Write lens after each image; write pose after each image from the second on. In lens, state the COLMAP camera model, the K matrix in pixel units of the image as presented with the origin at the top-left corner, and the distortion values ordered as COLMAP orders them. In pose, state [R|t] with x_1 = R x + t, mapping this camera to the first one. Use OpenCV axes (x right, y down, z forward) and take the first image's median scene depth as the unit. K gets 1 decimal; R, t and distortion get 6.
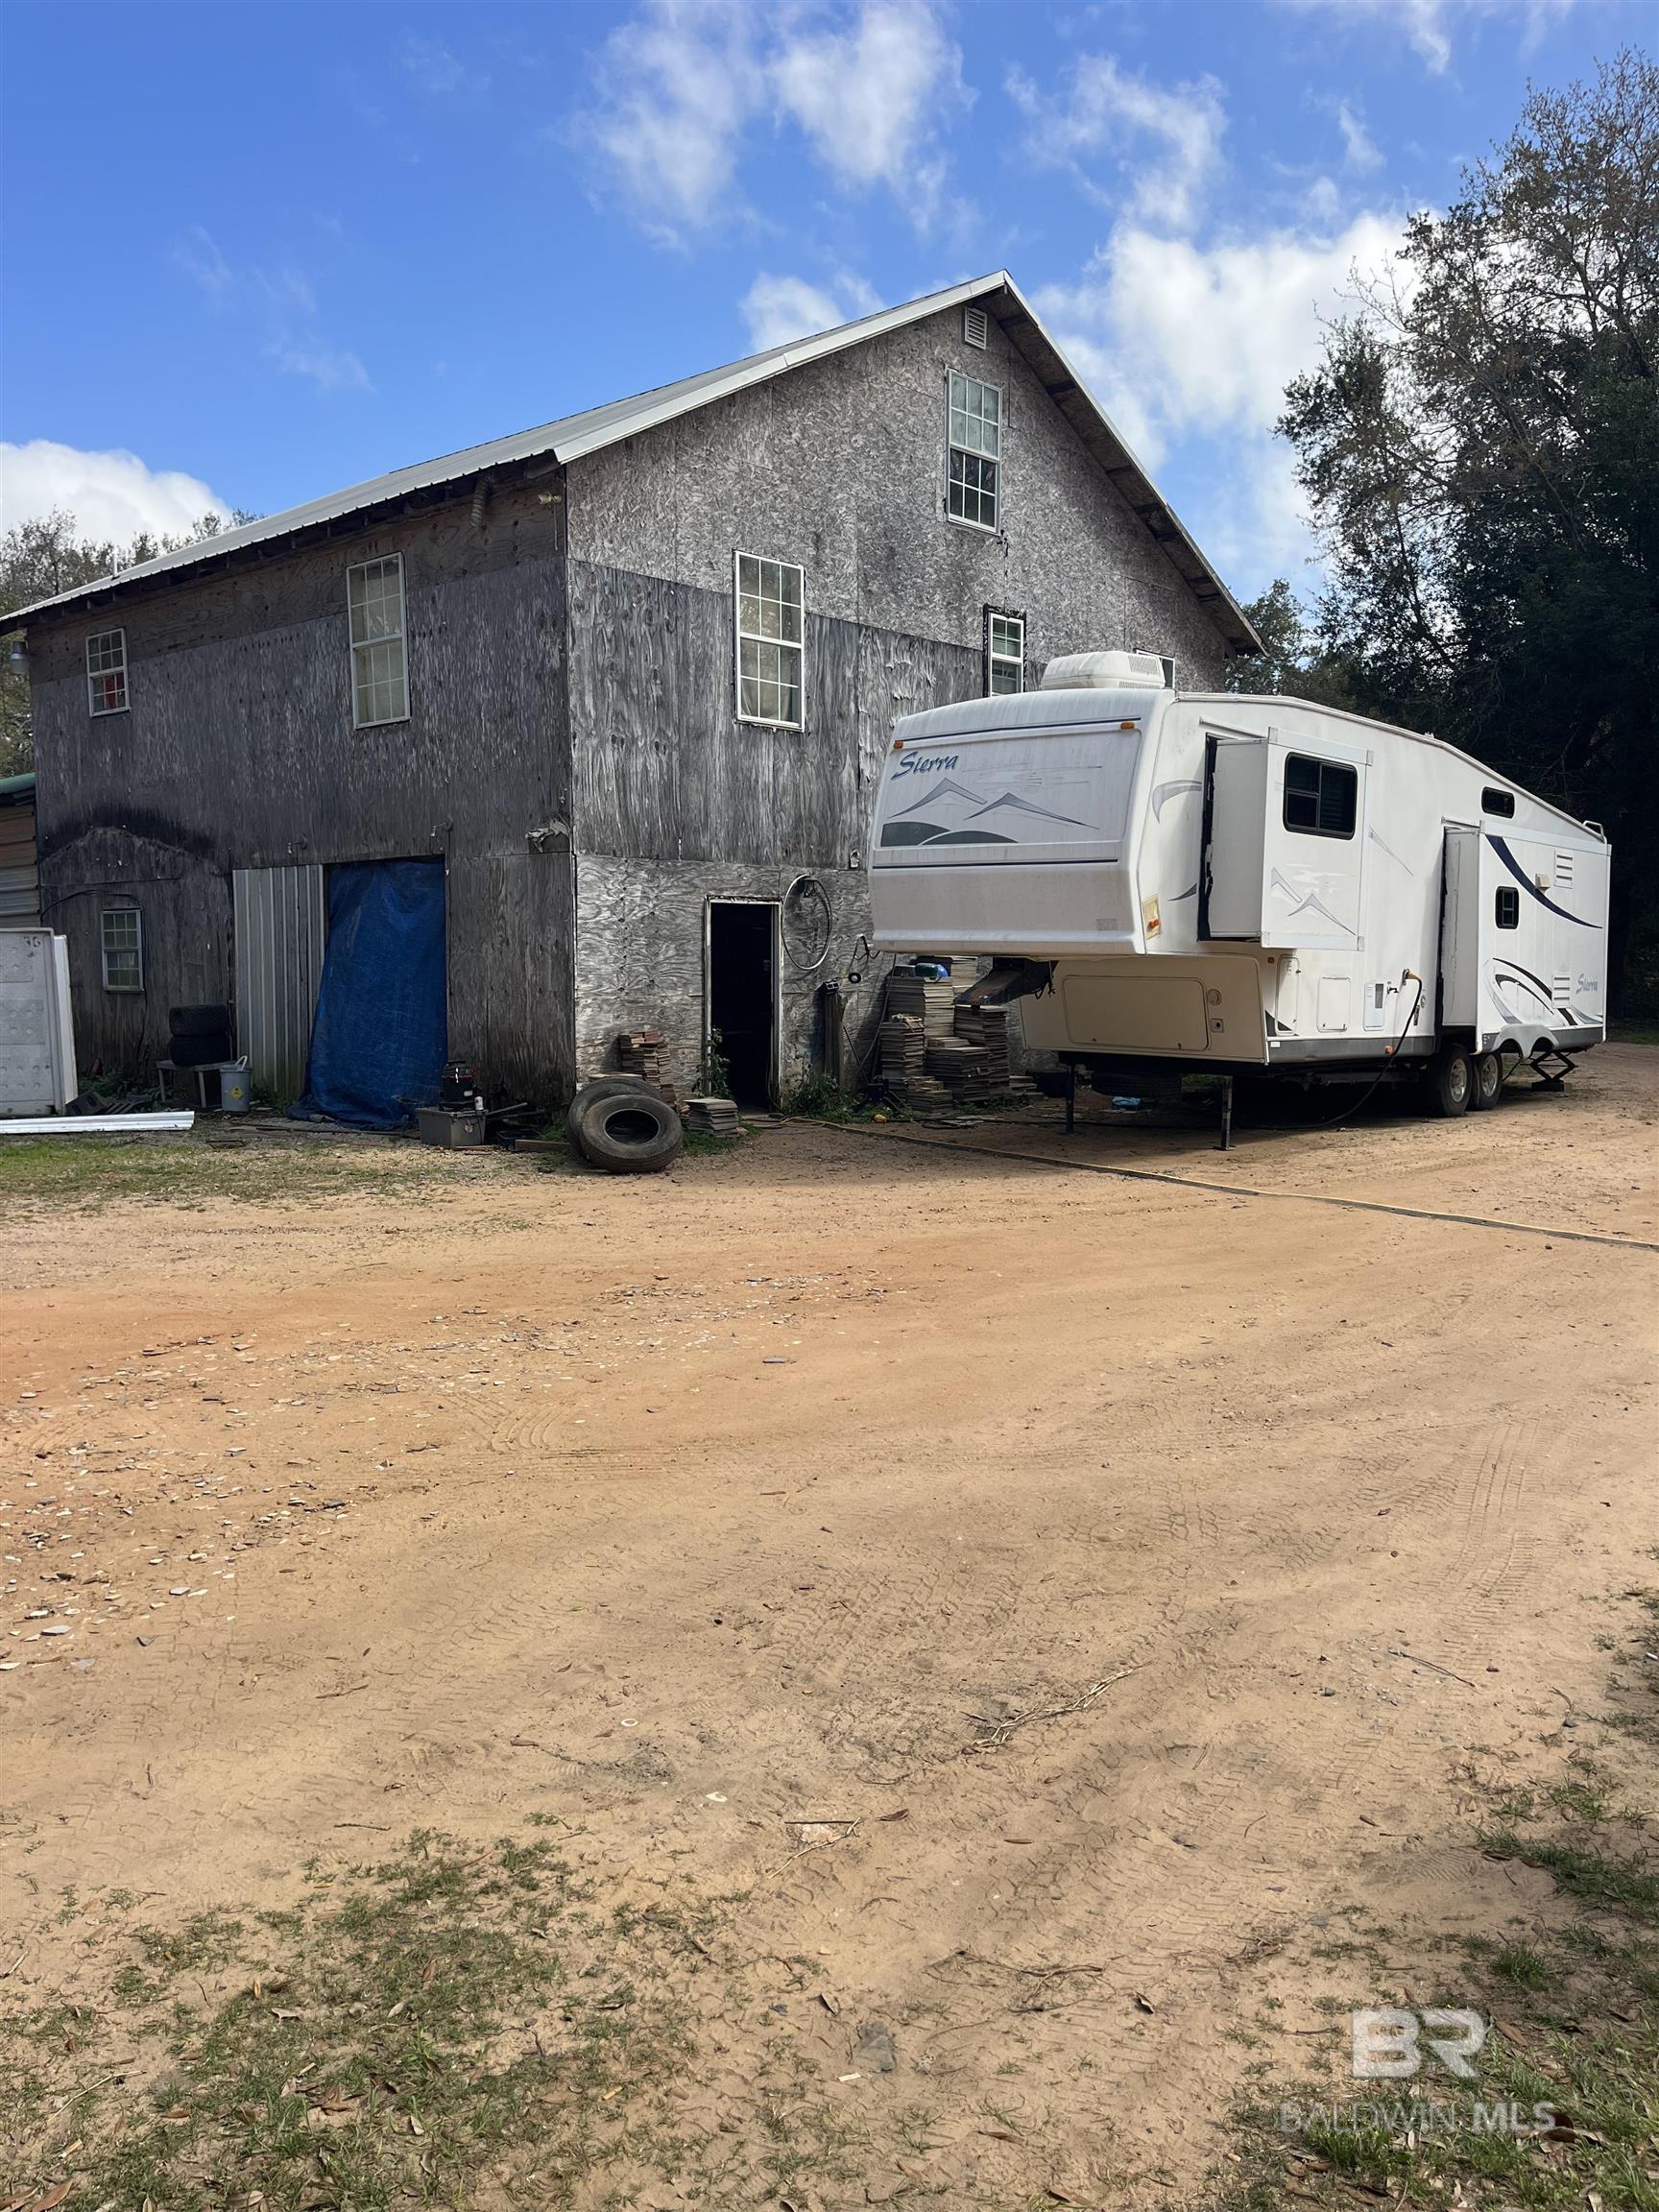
lens RADIAL K [[1666.7, 0, 847.4], [0, 1666.7, 1100.5], [0, 0, 1]] dist [0.053335, -0.061655]
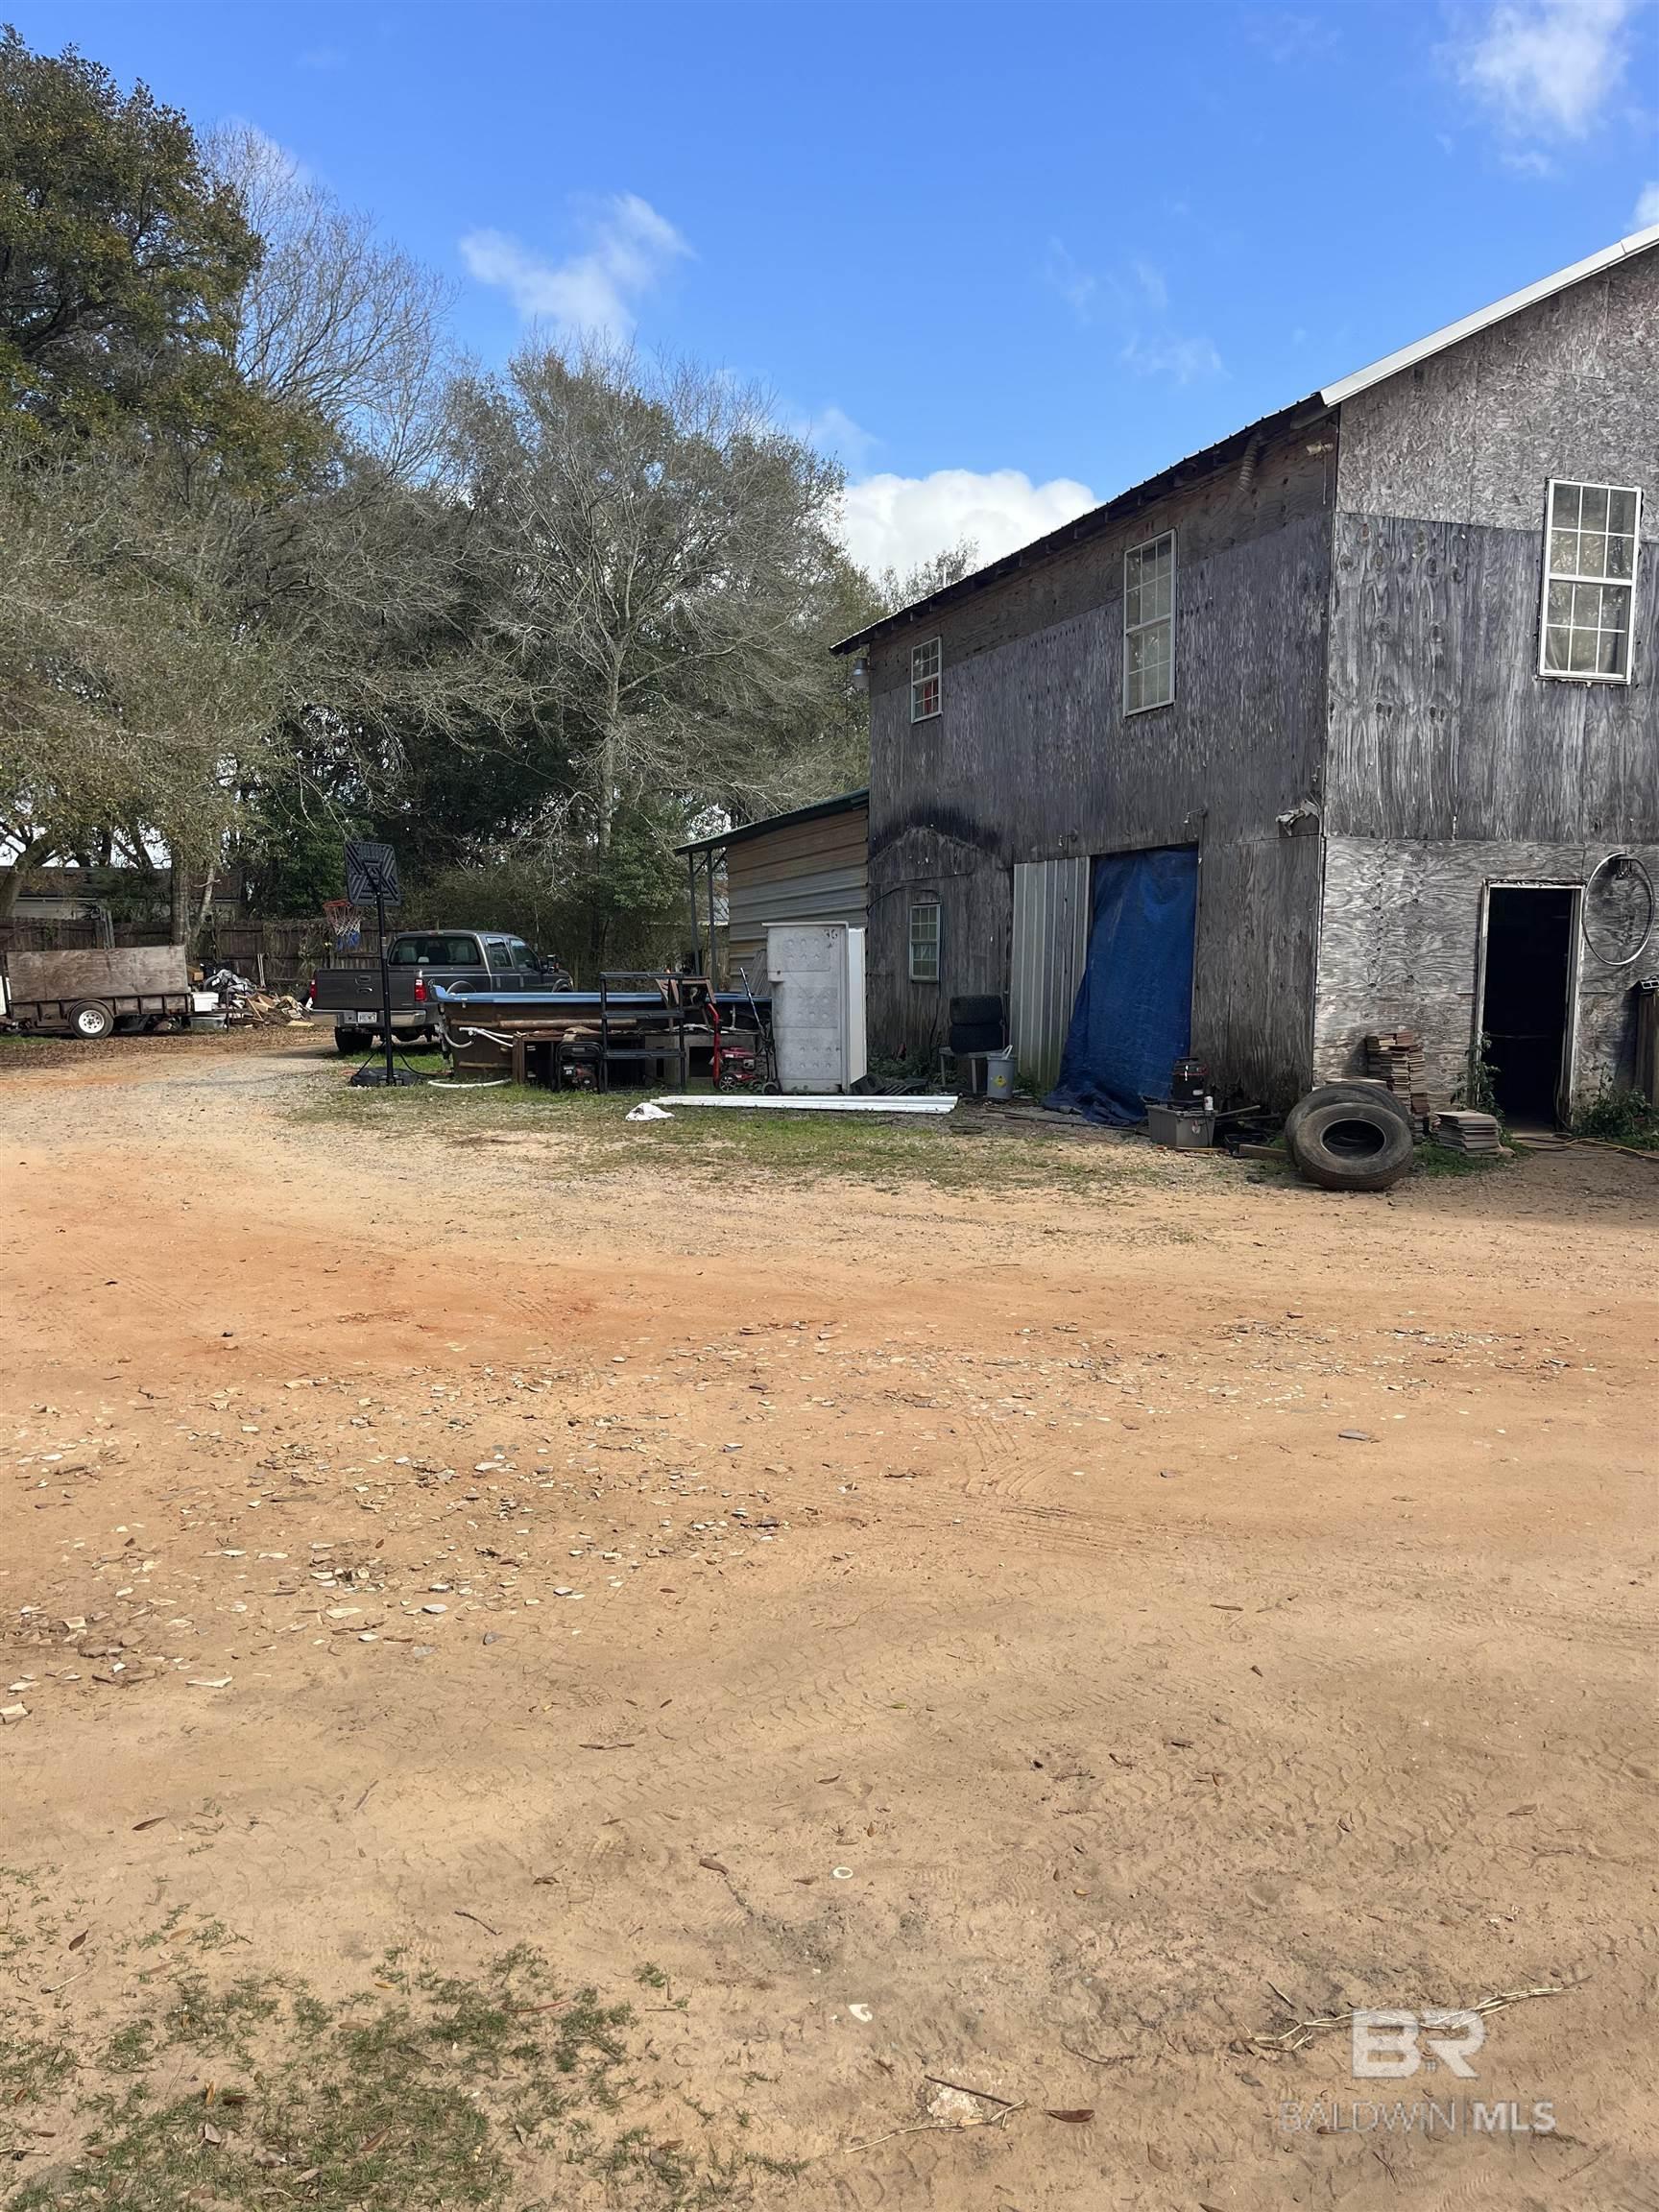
lens RADIAL K [[1666.7, 0, 844.3], [0, 1666.7, 1115.8], [0, 0, 1]] dist [0.053335, -0.061655]
pose [[0.870692, 0.056043, -0.488625, 0.064394], [-0.049935, 0.998426, 0.025535, -0.005278], [0.489287, 0.002166, 0.872120, 0.072080]]
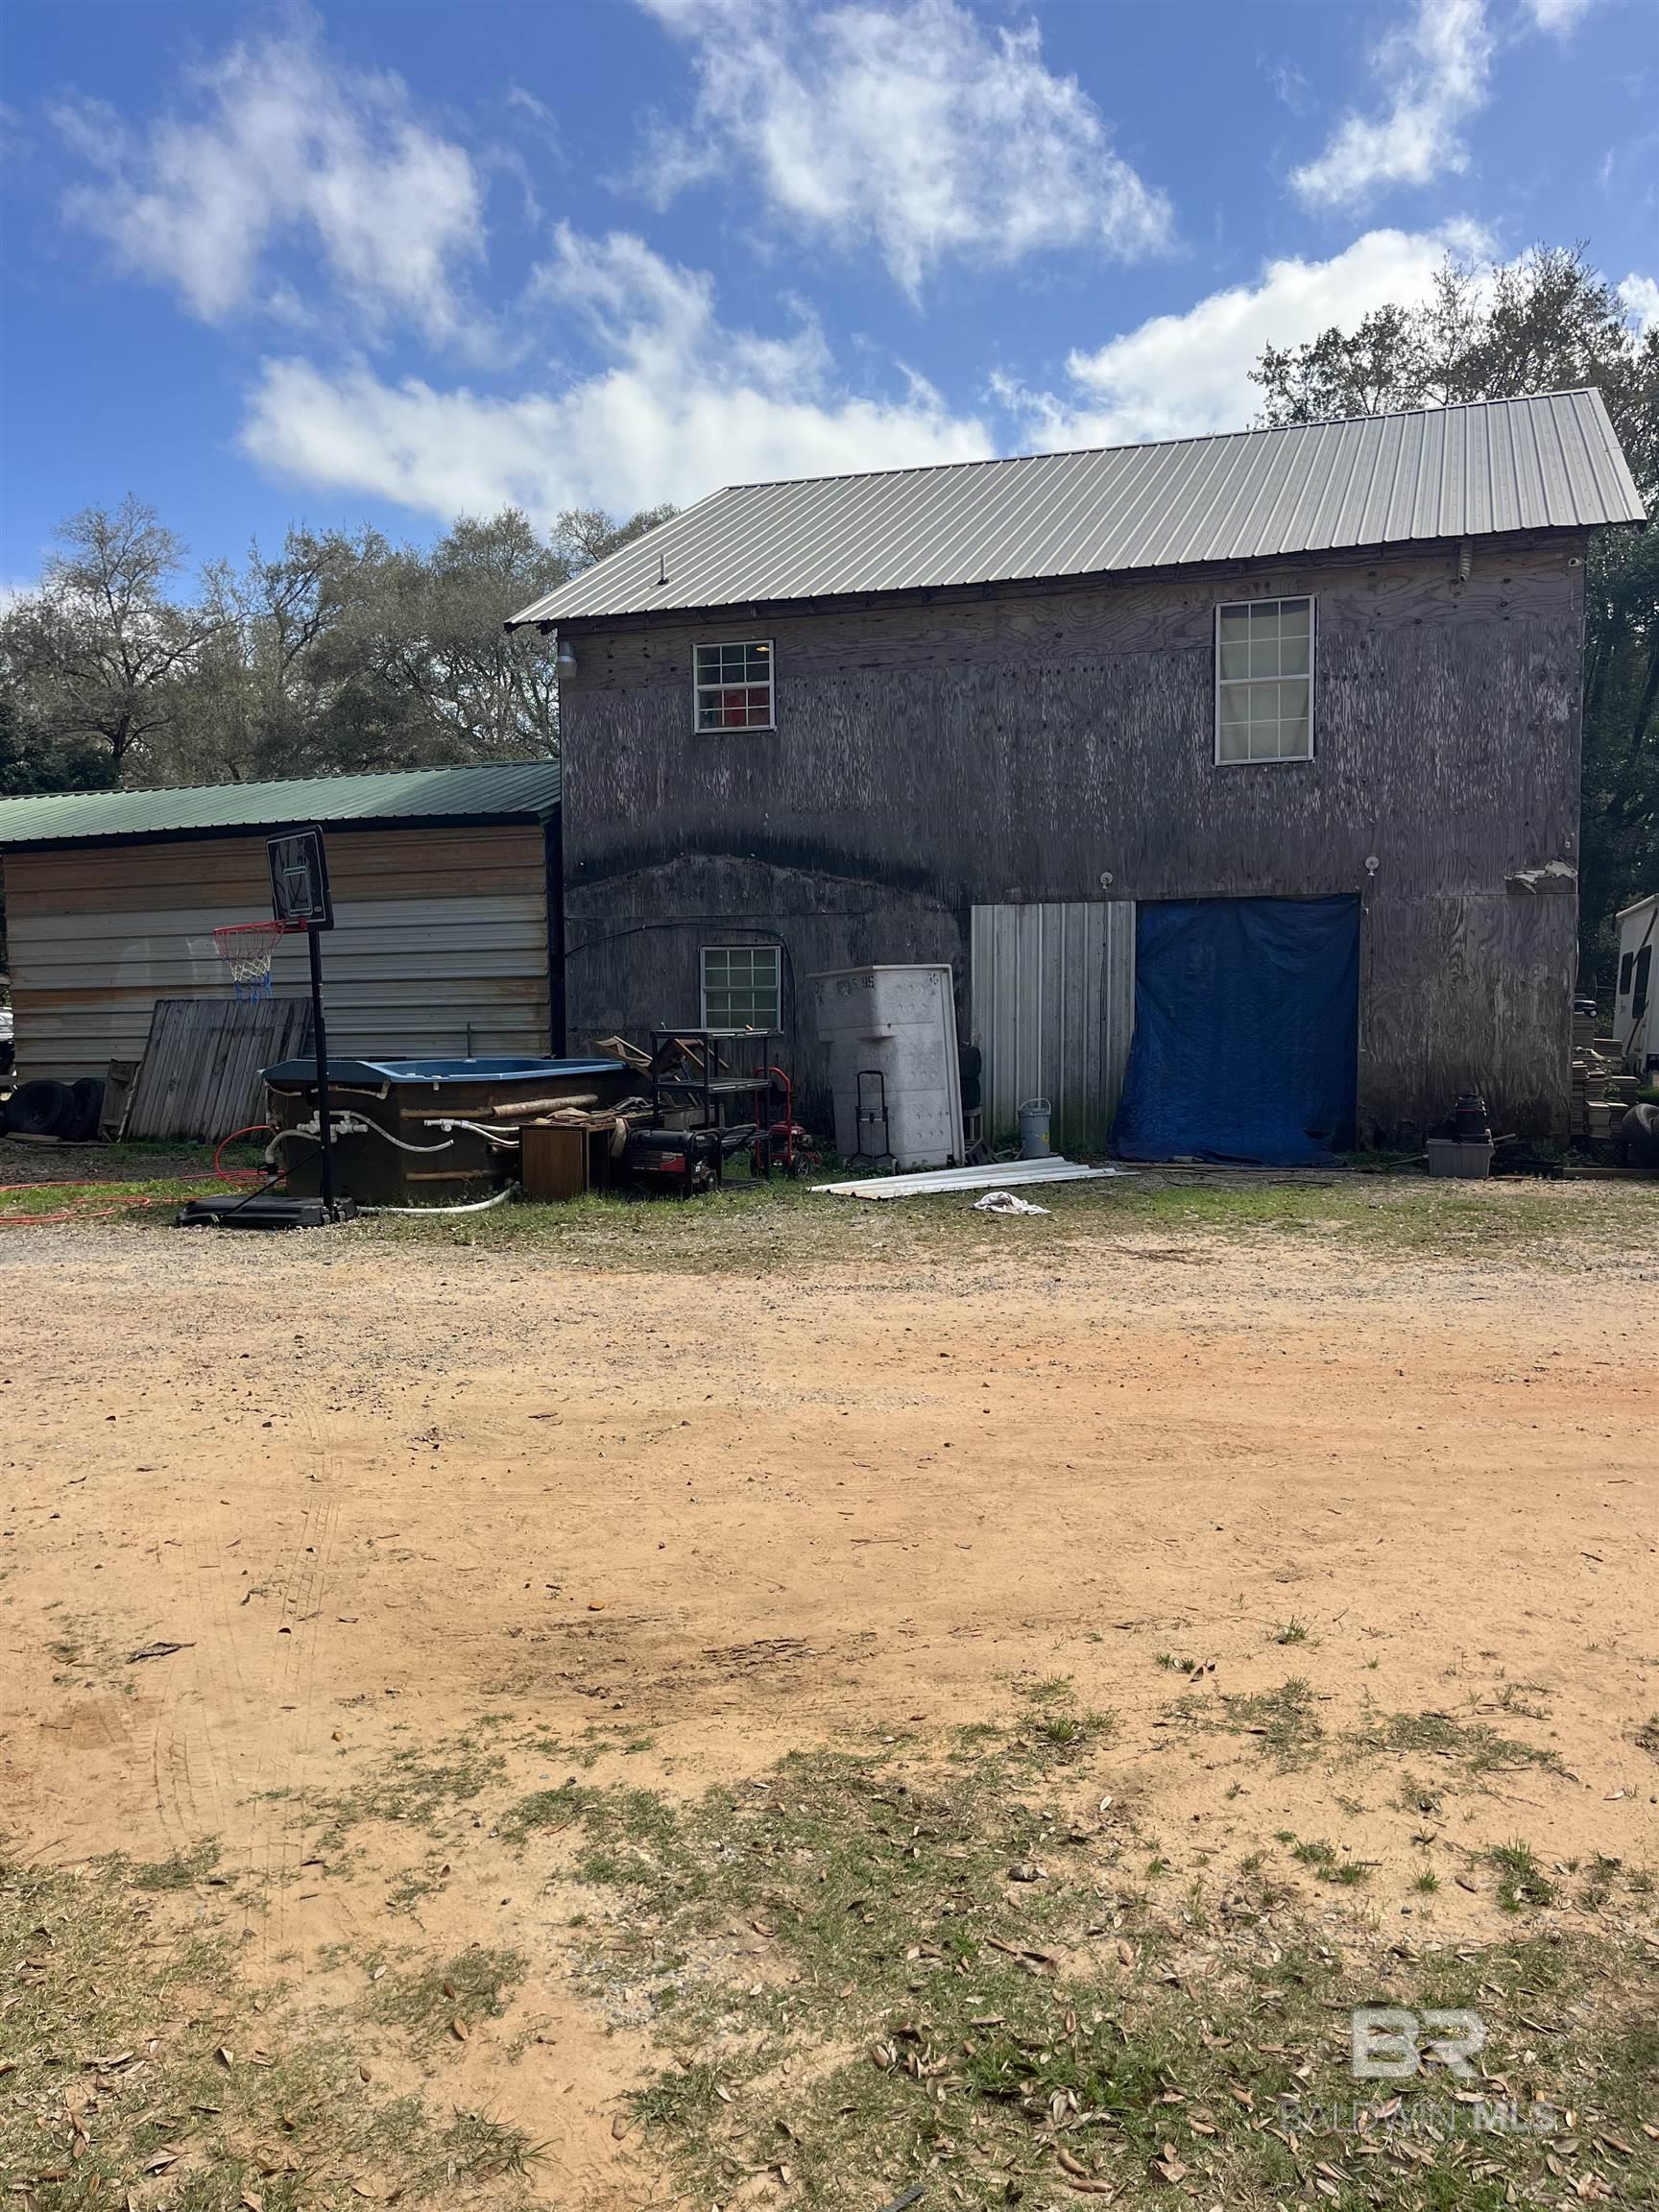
lens RADIAL K [[1474.7, 0, 830.7], [0, 1474.7, 1116.4], [0, 0, 1]] dist [-0.014261, -0.003982]
pose [[0.922918, -0.026760, 0.384065, -0.959773], [0.032664, 0.999427, -0.008857, -0.015385], [-0.383608, 0.020719, 0.923264, 0.326410]]
